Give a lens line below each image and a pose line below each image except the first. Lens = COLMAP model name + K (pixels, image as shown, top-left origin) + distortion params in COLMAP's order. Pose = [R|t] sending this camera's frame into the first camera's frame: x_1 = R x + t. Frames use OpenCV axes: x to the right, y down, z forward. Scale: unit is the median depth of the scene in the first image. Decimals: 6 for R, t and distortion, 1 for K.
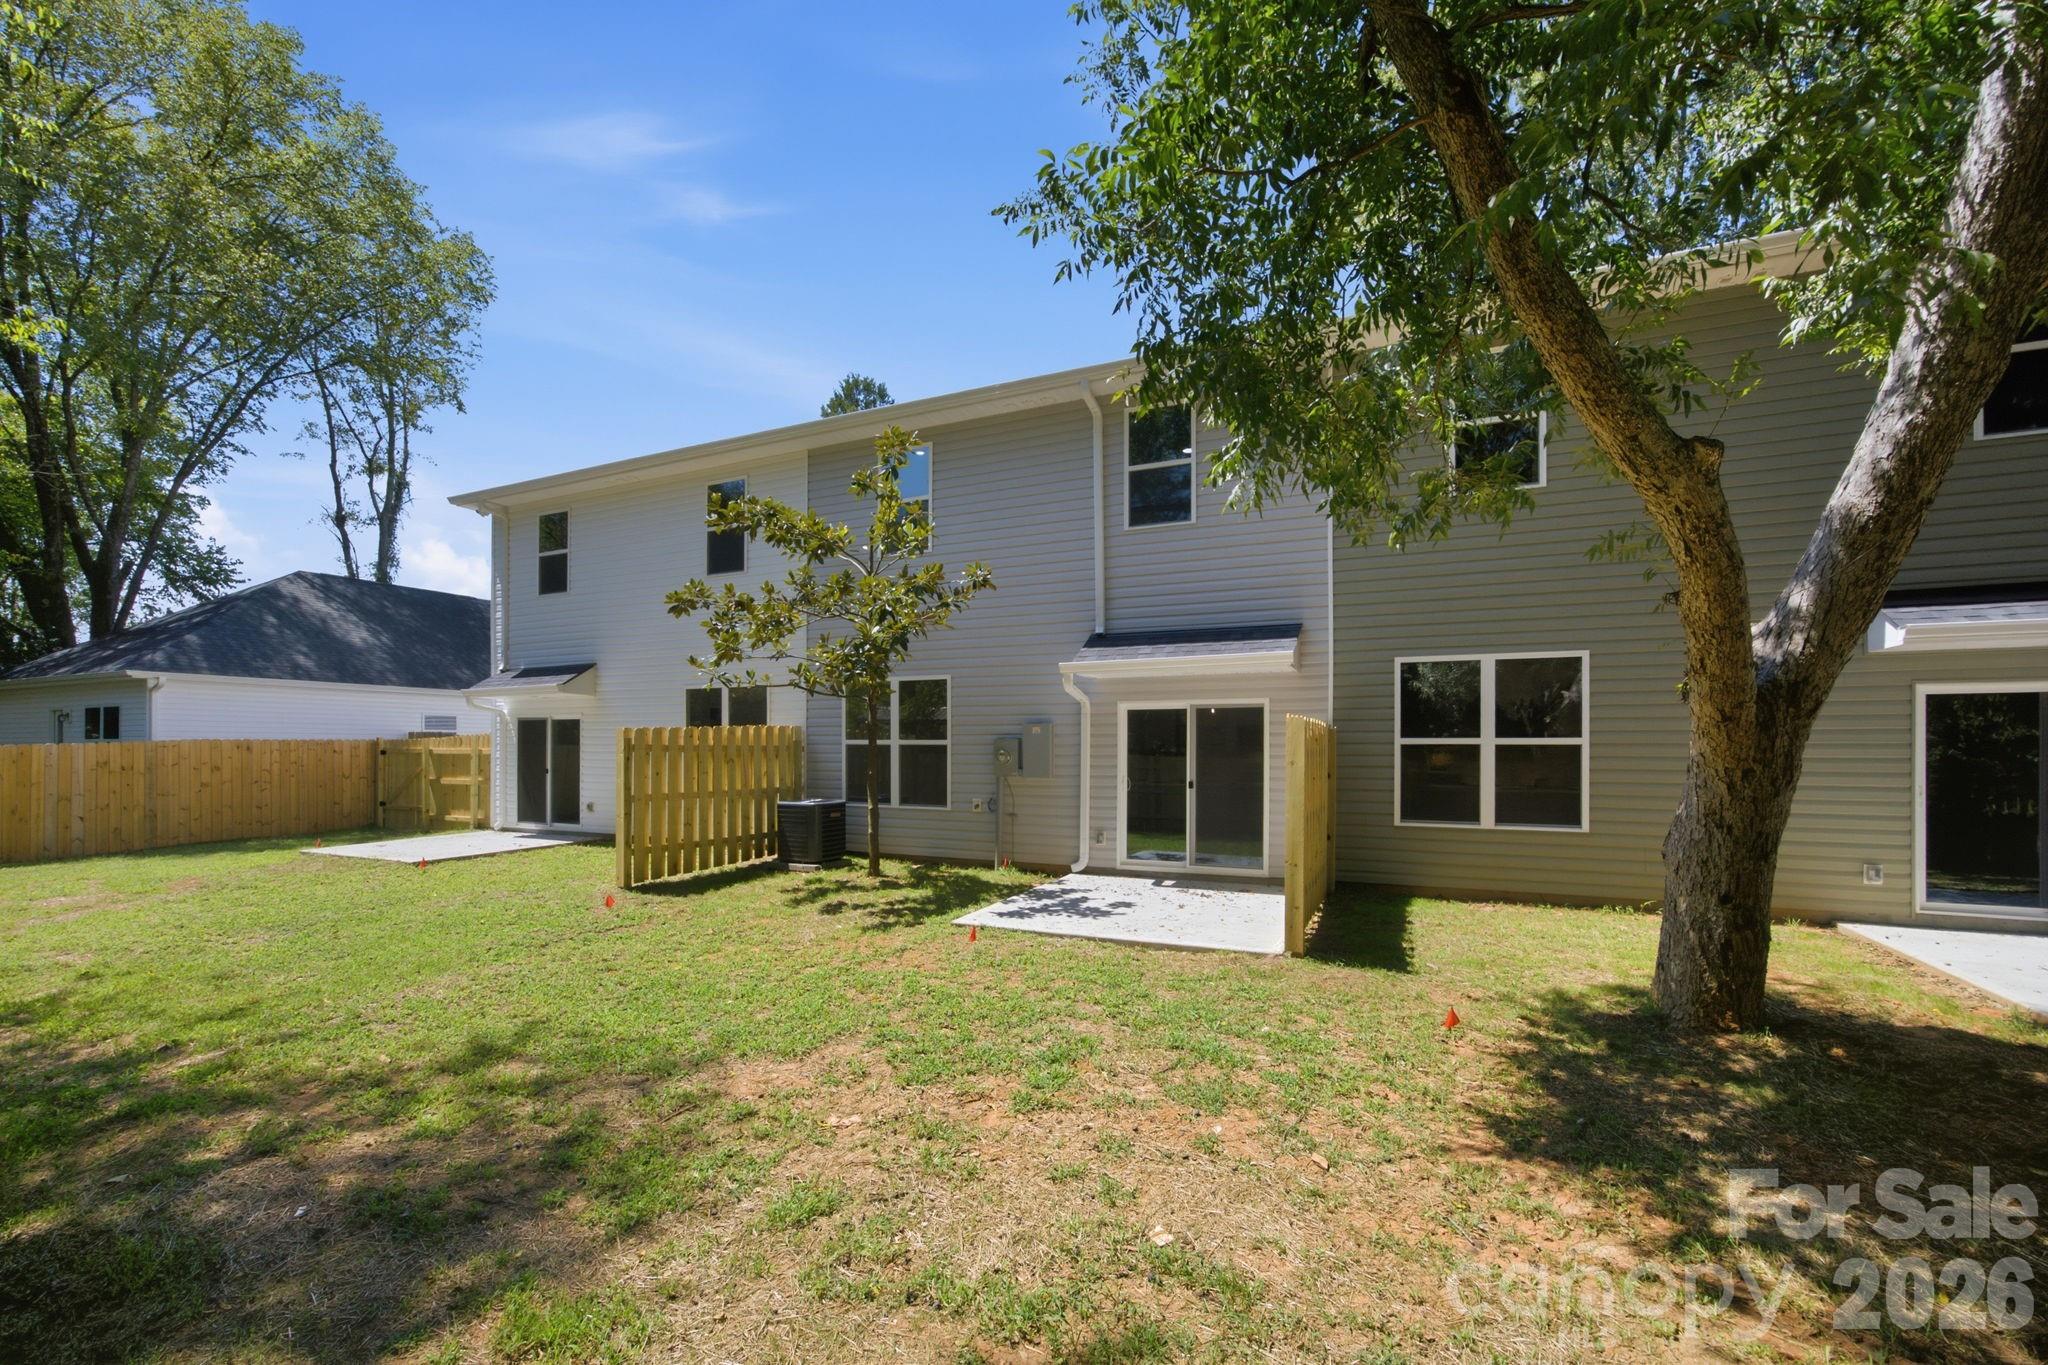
lens RADIAL K [[1006.3, 0, 949.8], [0, 1006.3, 758.5], [0, 0, 1]] dist [-0.001617, 0.000220]
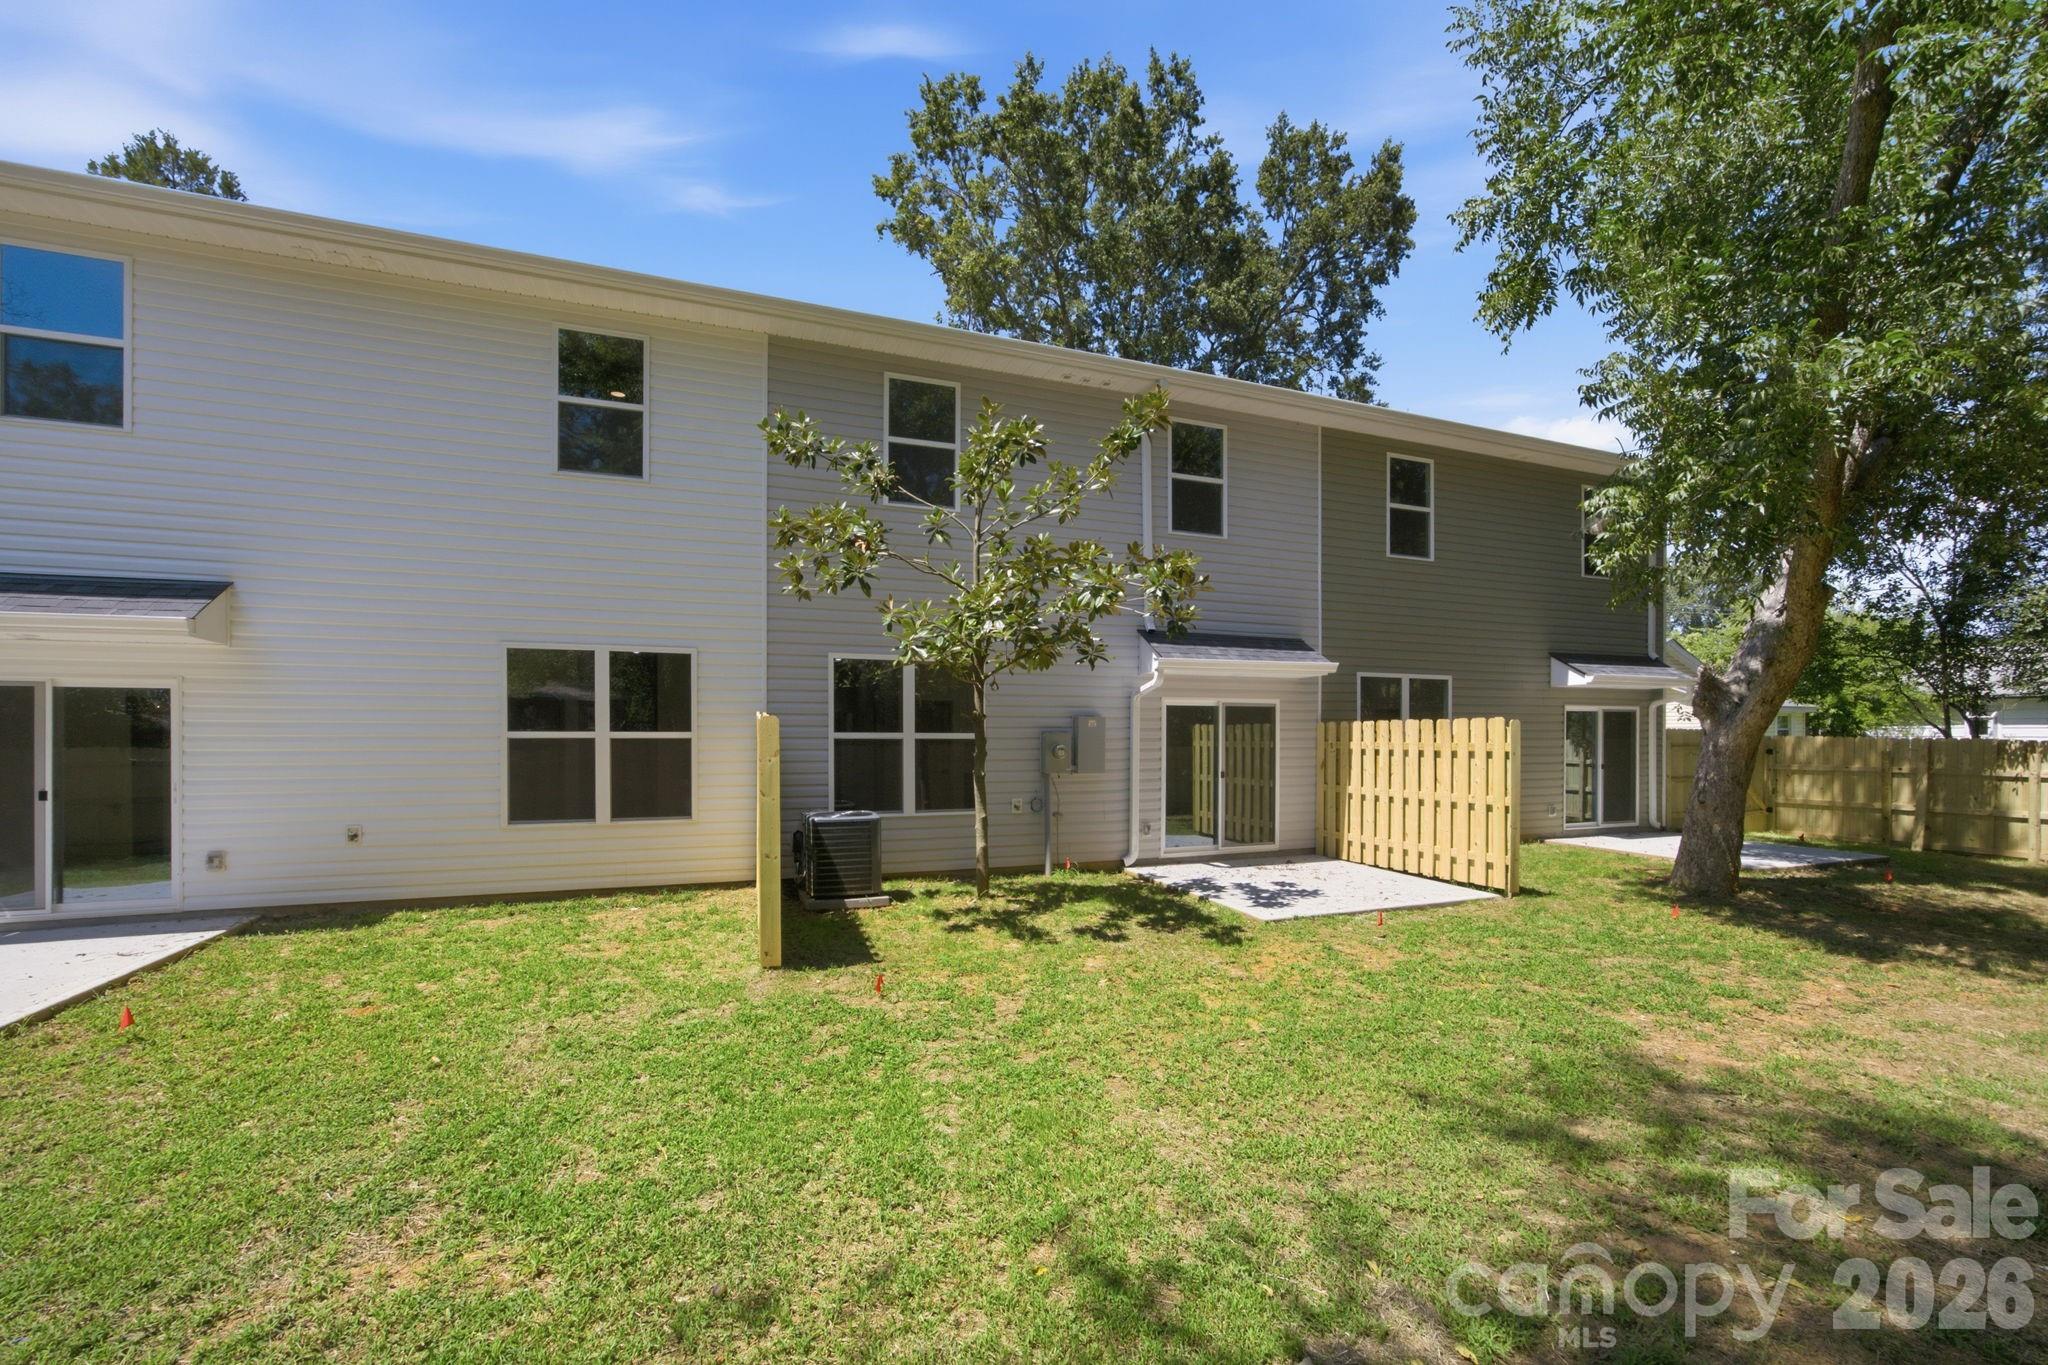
lens RADIAL K [[1014.1, 0, 1090.6], [0, 1014.1, 749.3], [0, 0, 1]] dist [-0.007290, 0.000122]
pose [[0.557733, -0.013009, 0.829919, -0.743943], [0.009736, 0.999911, 0.009131, -0.012545], [-0.829964, 0.002987, 0.557810, 0.476134]]
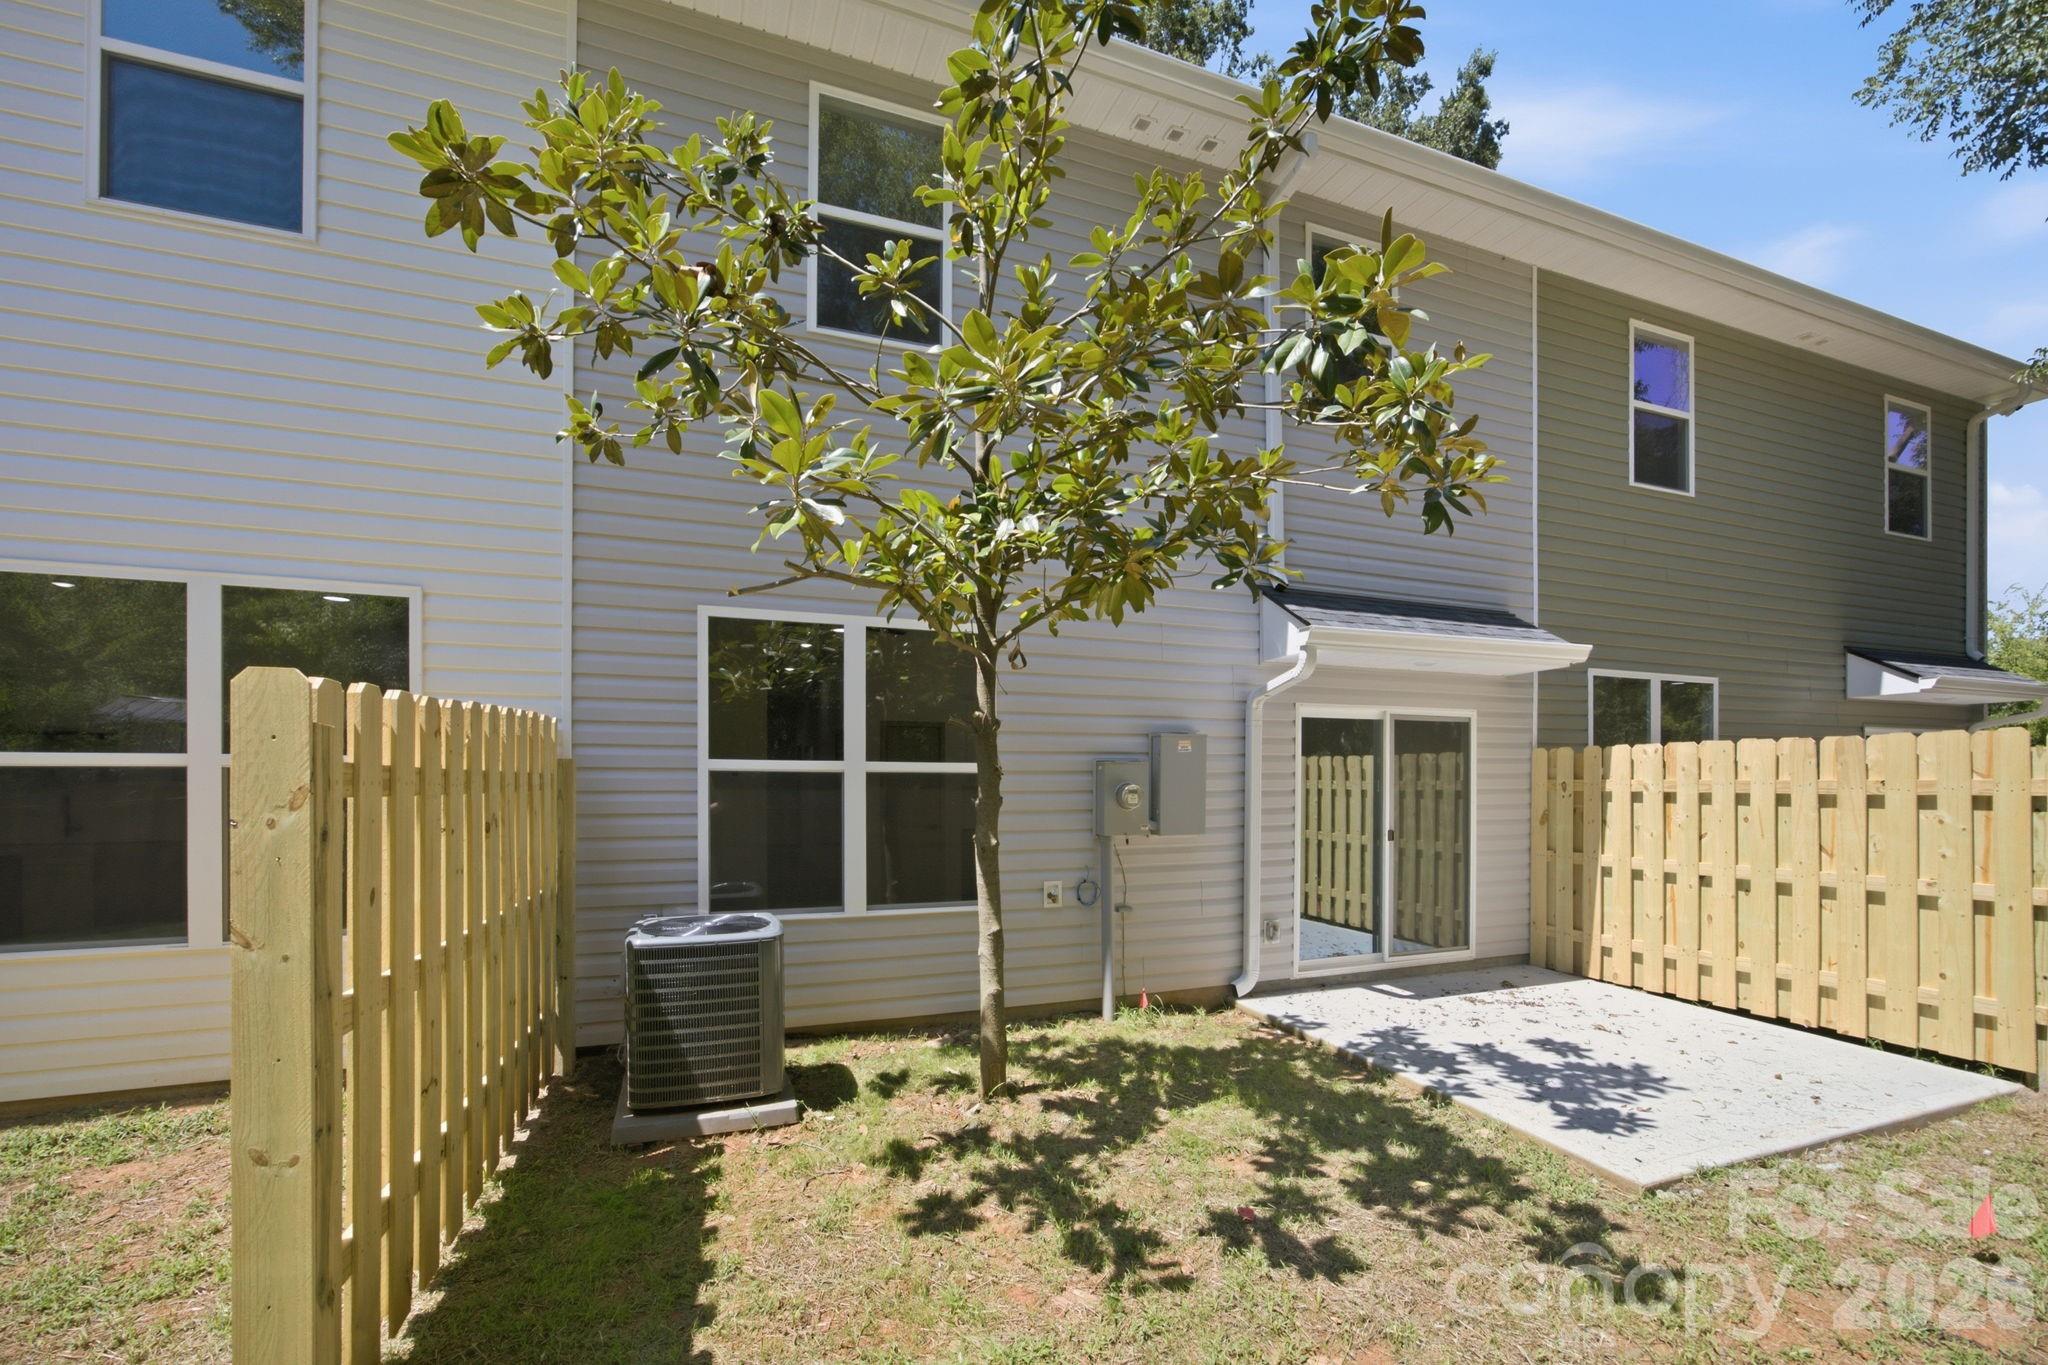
lens RADIAL K [[937.4, 0, 1035.9], [0, 937.4, 781.5], [0, 0, 1]] dist [-0.017115, 0.000498]
pose [[0.597689, -0.002423, 0.801725, -0.380109], [0.010301, 0.999936, -0.004657, -0.007926], [-0.801662, 0.011042, 0.597675, 0.787193]]
